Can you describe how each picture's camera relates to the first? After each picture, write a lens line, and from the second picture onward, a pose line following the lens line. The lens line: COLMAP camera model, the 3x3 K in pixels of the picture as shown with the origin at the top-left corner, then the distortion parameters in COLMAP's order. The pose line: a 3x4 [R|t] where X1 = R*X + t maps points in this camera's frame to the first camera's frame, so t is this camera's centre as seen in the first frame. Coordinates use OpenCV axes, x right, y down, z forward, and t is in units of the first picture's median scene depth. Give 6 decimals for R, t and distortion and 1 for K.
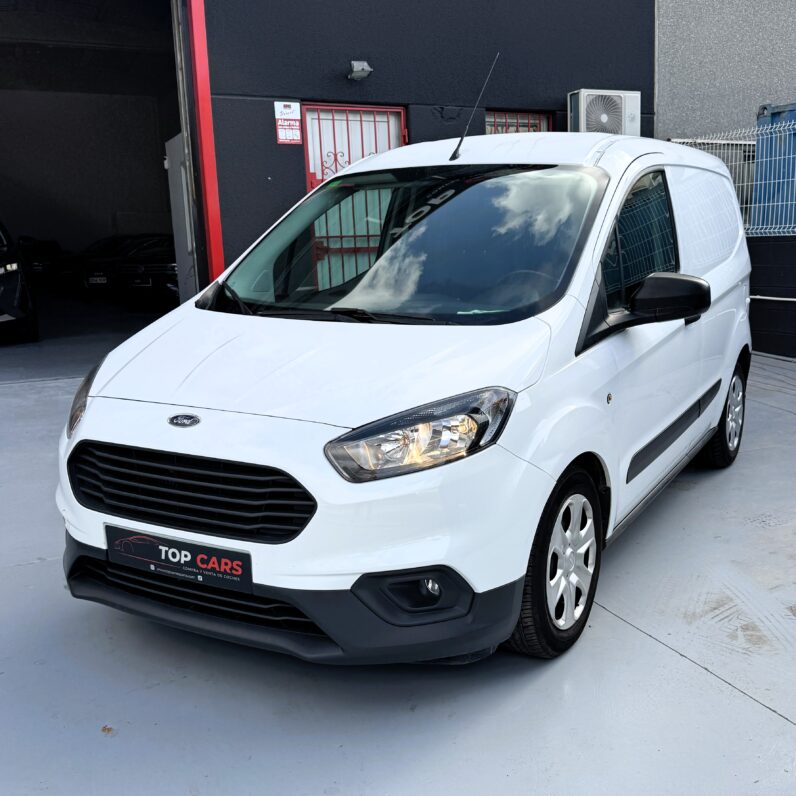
lens RADIAL K [[879.4, 0, 398.0], [0, 879.4, 398.0], [0, 0, 1]] dist [0.103478, -0.187271]
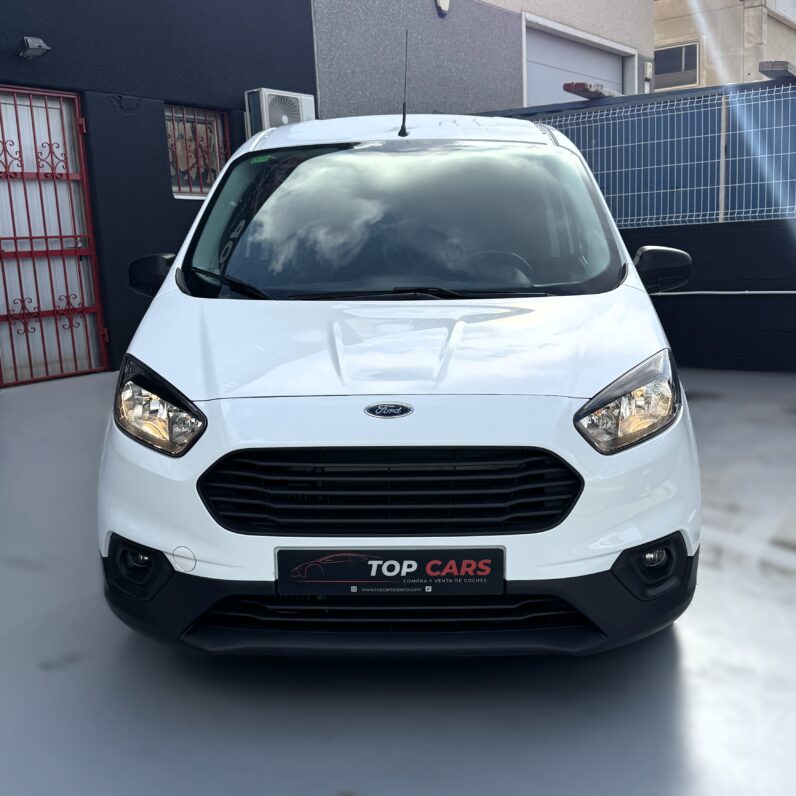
lens RADIAL K [[909.5, 0, 398.0], [0, 909.5, 398.0], [0, 0, 1]] dist [0.151783, -0.291626]
pose [[0.898385, -0.083470, 0.431205, -0.614017], [0.092172, 0.995743, 0.000718, 0.014103], [-0.429429, 0.039100, 0.902254, 0.197502]]
